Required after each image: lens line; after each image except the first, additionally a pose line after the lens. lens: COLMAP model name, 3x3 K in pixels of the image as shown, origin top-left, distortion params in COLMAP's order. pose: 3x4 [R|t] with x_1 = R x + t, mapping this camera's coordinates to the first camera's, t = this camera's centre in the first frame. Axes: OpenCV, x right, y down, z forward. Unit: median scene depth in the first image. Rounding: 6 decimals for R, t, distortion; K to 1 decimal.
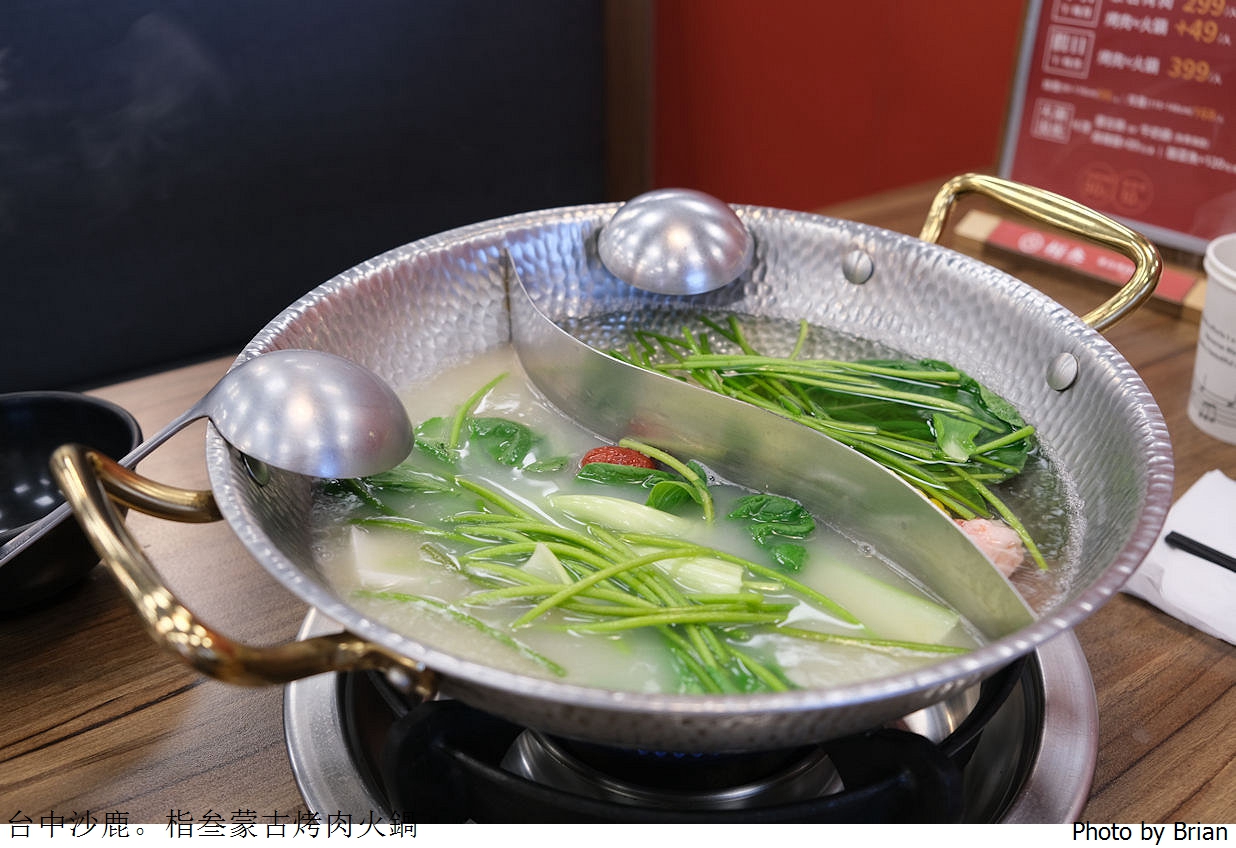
lens RADIAL K [[1153.1, 0, 618.0], [0, 1153.1, 424.0], [0, 0, 1]] dist [-0.006595, -0.015256]
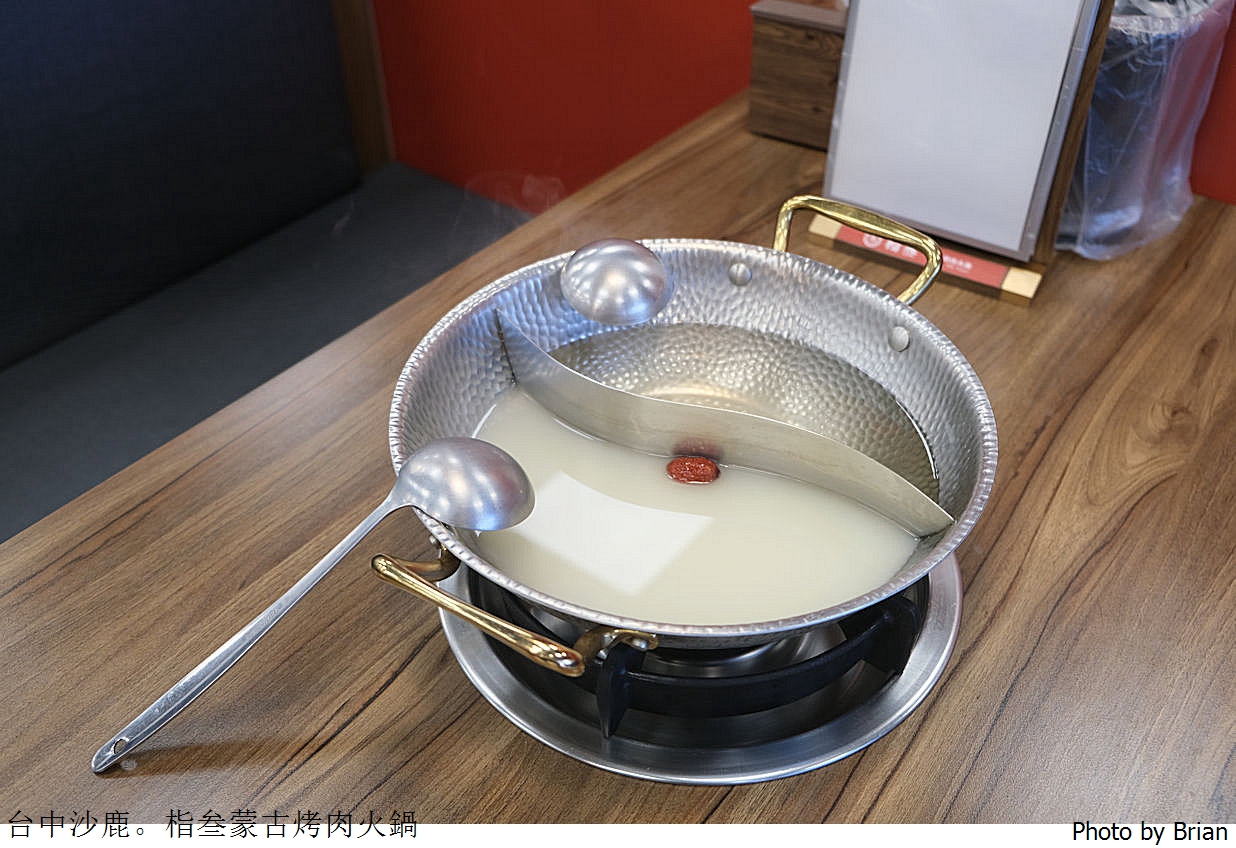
lens RADIAL K [[1153.1, 0, 618.0], [0, 1153.1, 424.0], [0, 0, 1]] dist [-0.006595, -0.015256]
pose [[0.942757, -0.220634, 0.250061, -0.375802], [0.182292, 0.968858, 0.167585, -0.254622], [-0.279248, -0.112408, 0.953617, -0.385010]]
